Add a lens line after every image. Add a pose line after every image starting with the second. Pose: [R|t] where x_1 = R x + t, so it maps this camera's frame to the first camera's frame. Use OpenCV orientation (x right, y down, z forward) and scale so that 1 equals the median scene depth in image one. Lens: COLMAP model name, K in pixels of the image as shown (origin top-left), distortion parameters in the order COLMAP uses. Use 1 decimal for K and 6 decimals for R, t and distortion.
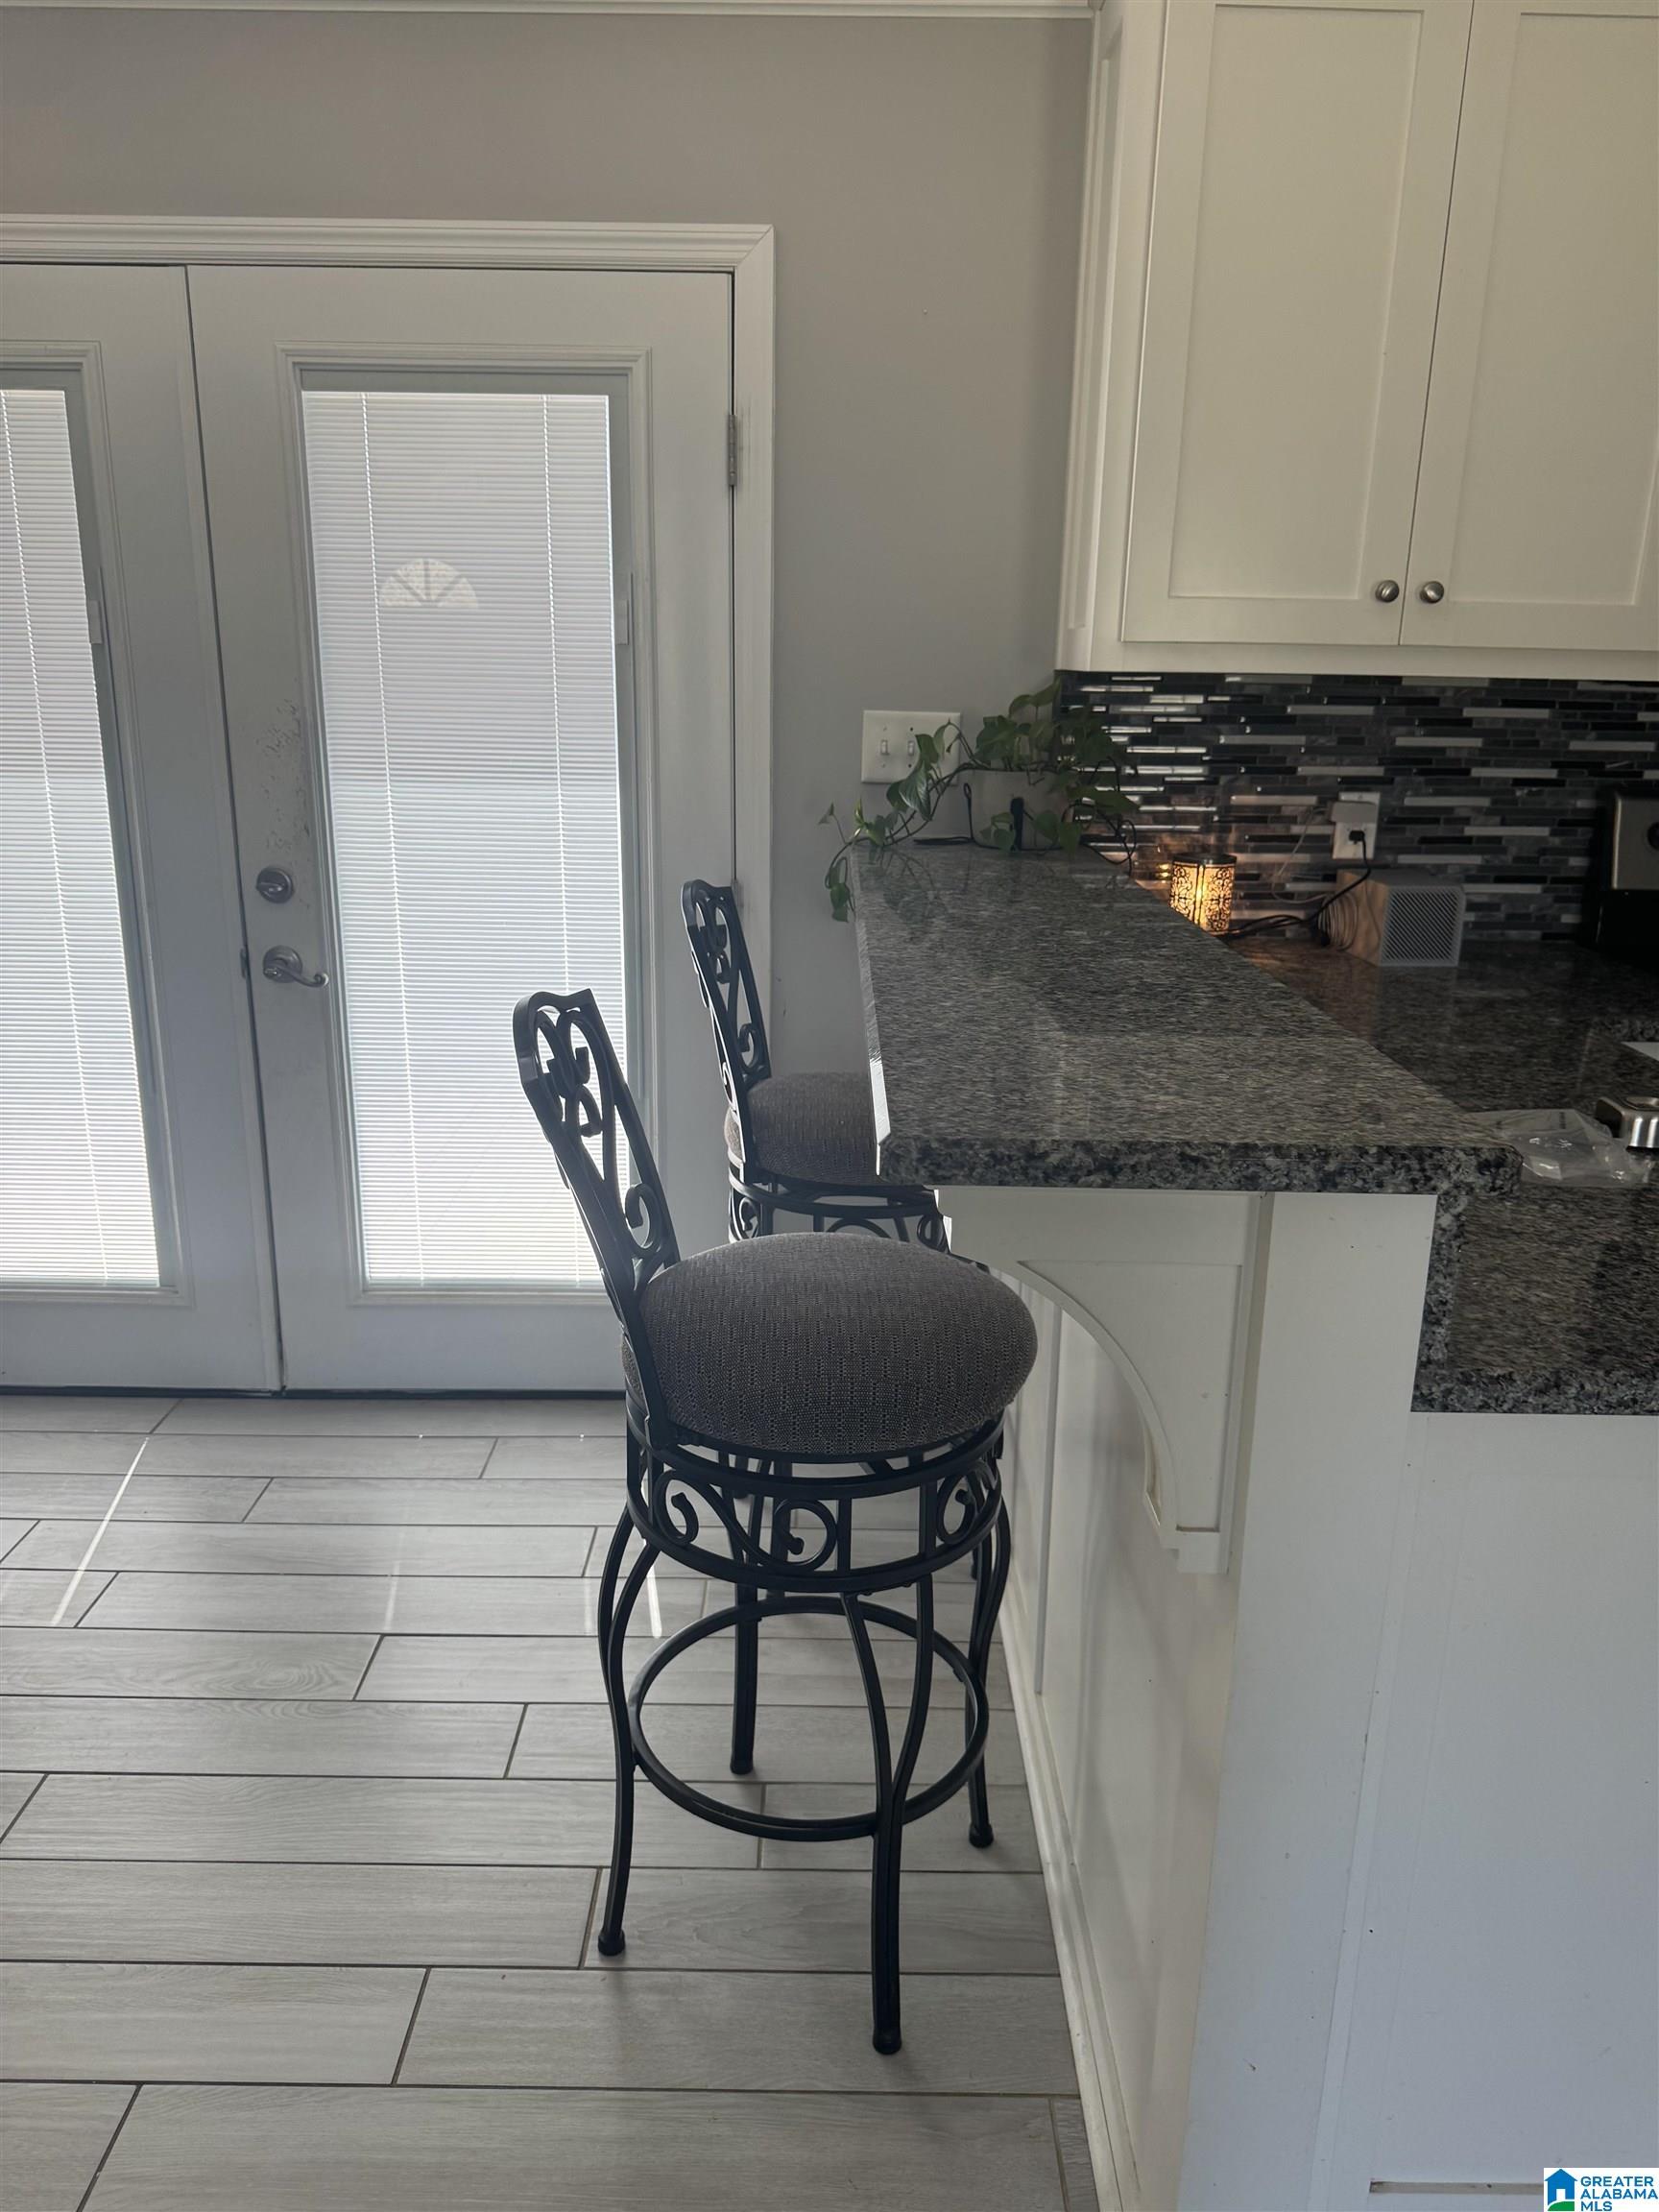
lens RADIAL K [[1576.2, 0, 825.8], [0, 1576.2, 1111.1], [0, 0, 1]] dist [0.006704, -0.003547]
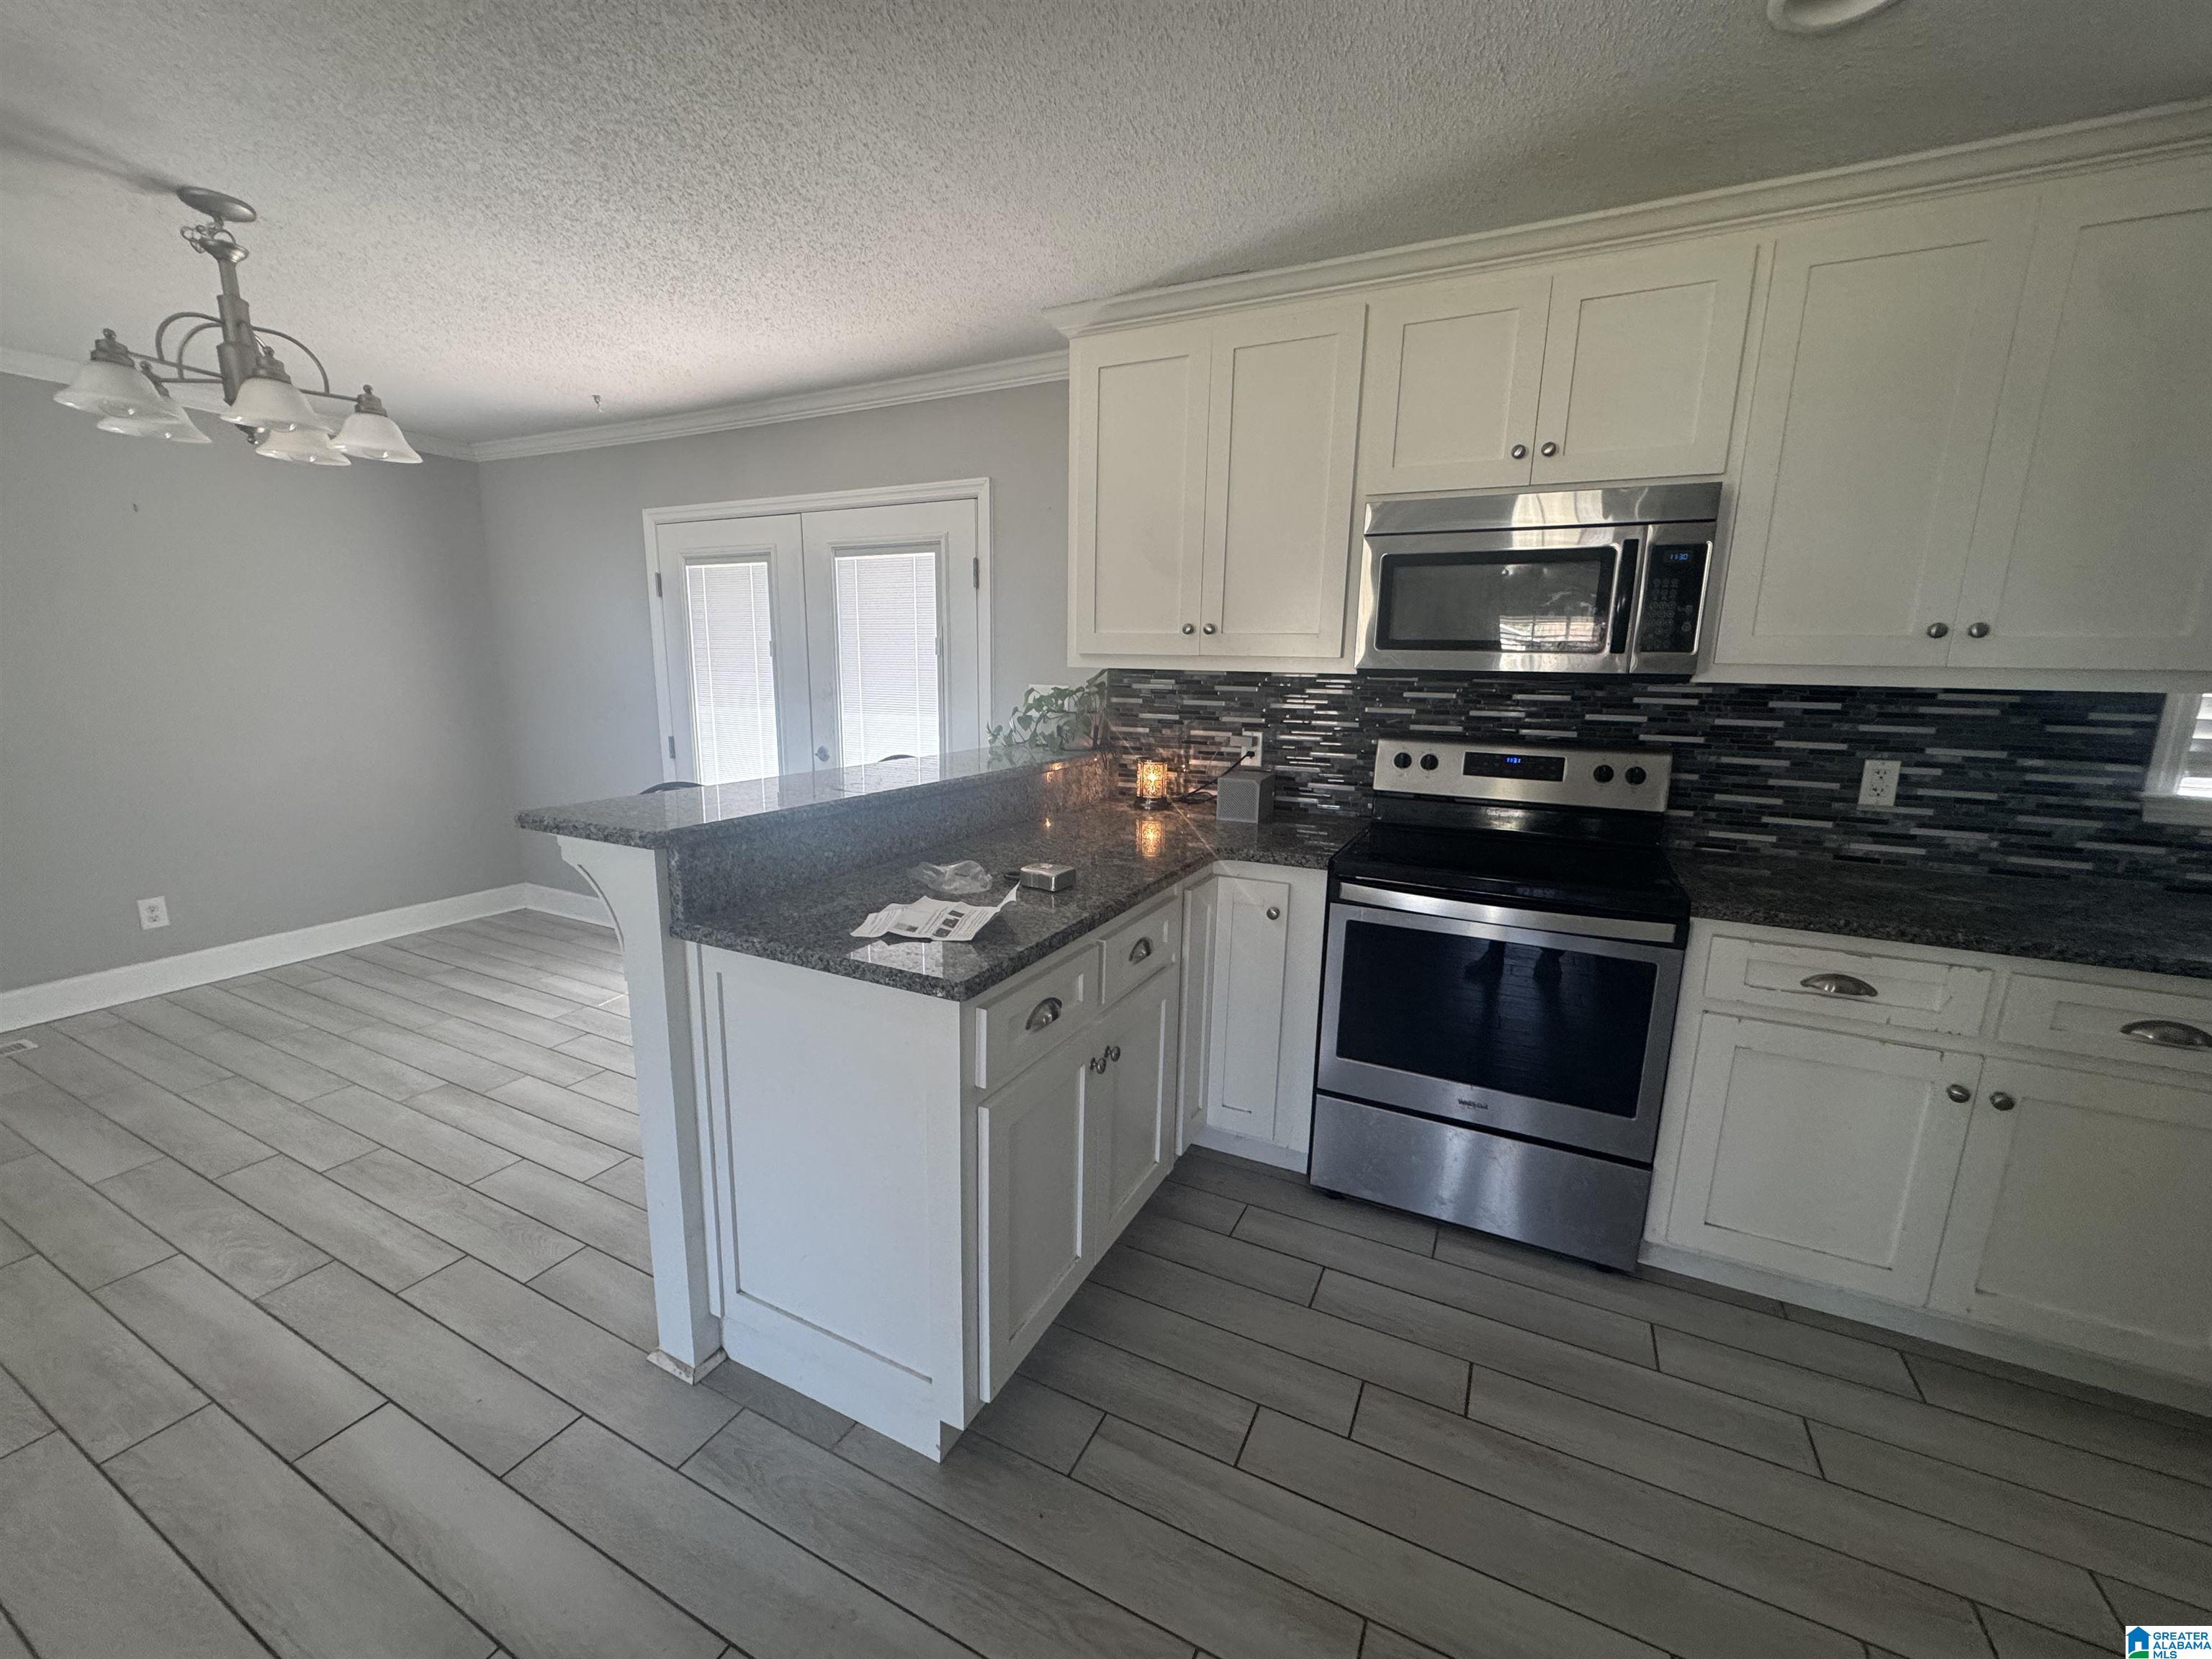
lens RADIAL K [[873.4, 0, 1107.2], [0, 873.4, 829.7], [0, 0, 1]] dist [-0.004371, 0.000727]
pose [[0.898265, 0.083204, -0.431506, 0.643668], [-0.125052, 0.989714, -0.069480, 0.010205], [0.421287, 0.116373, 0.899430, -0.006142]]
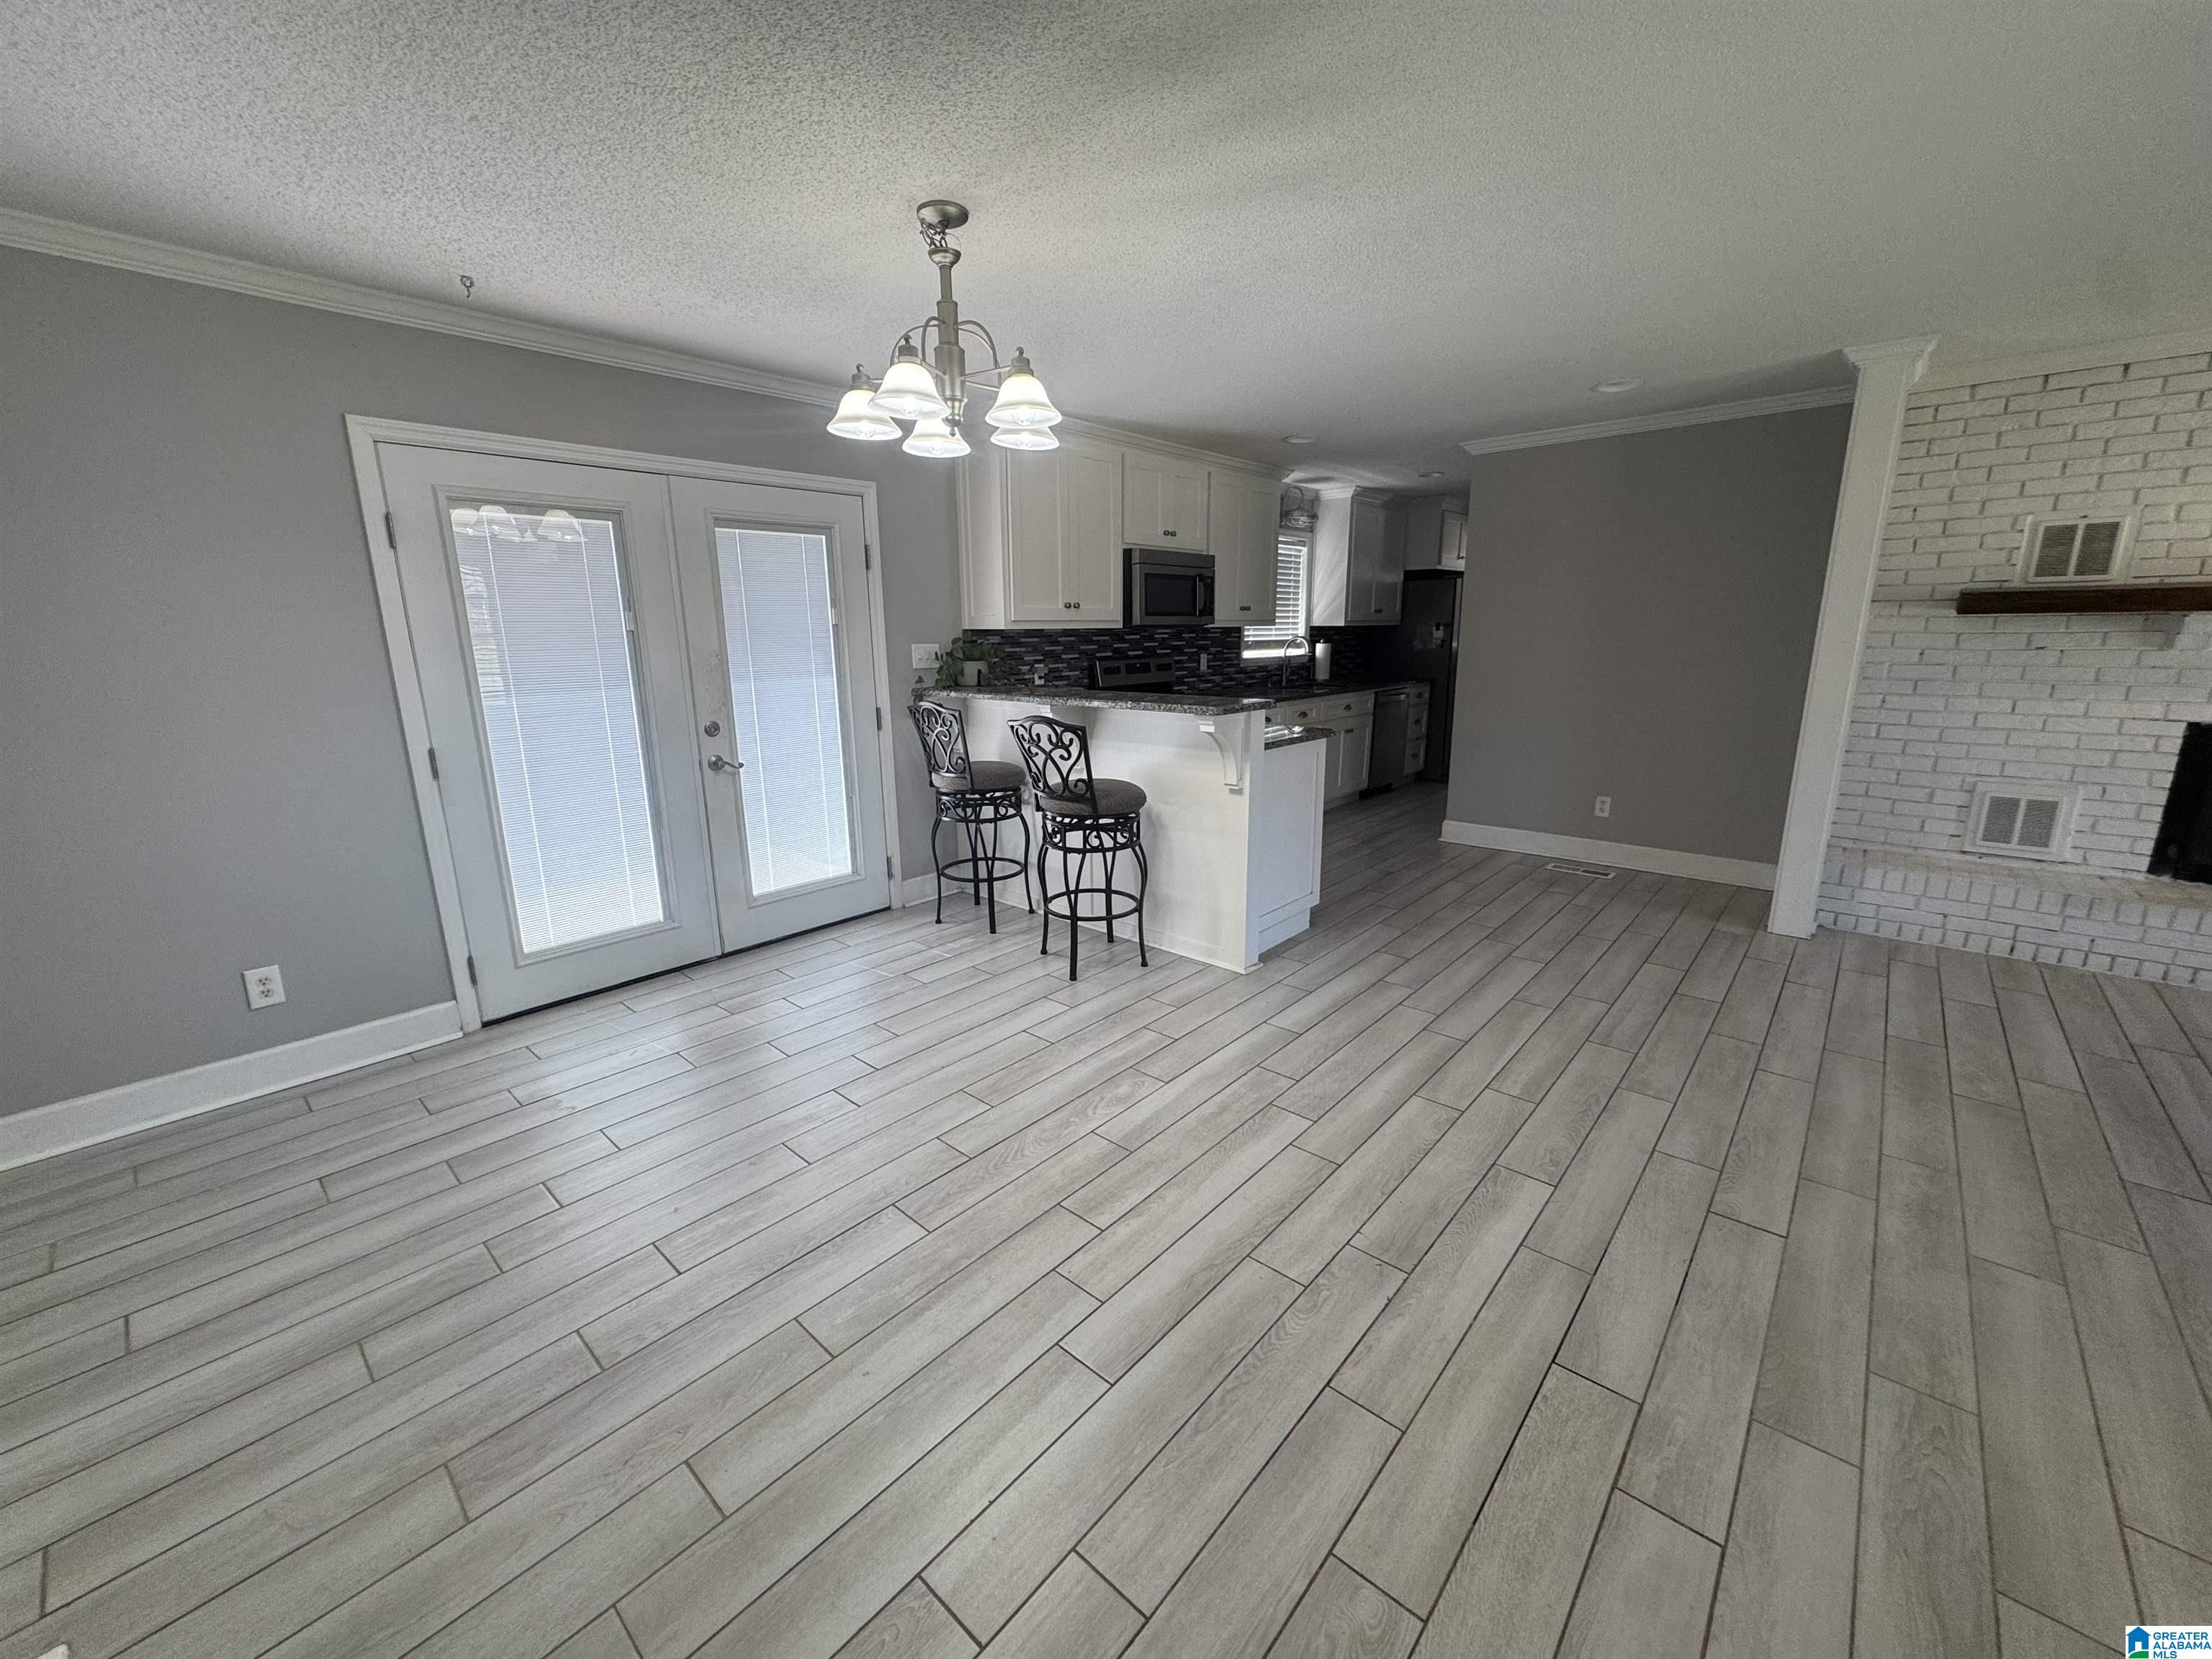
lens RADIAL K [[873.4, 0, 1095.0], [0, 873.4, 837.5], [0, 0, 1]] dist [-0.004371, 0.000727]
pose [[0.664730, -0.198469, 0.720239, -0.964001], [0.223119, 0.972808, 0.062144, 0.062322], [-0.712988, 0.119390, 0.690937, -0.297832]]
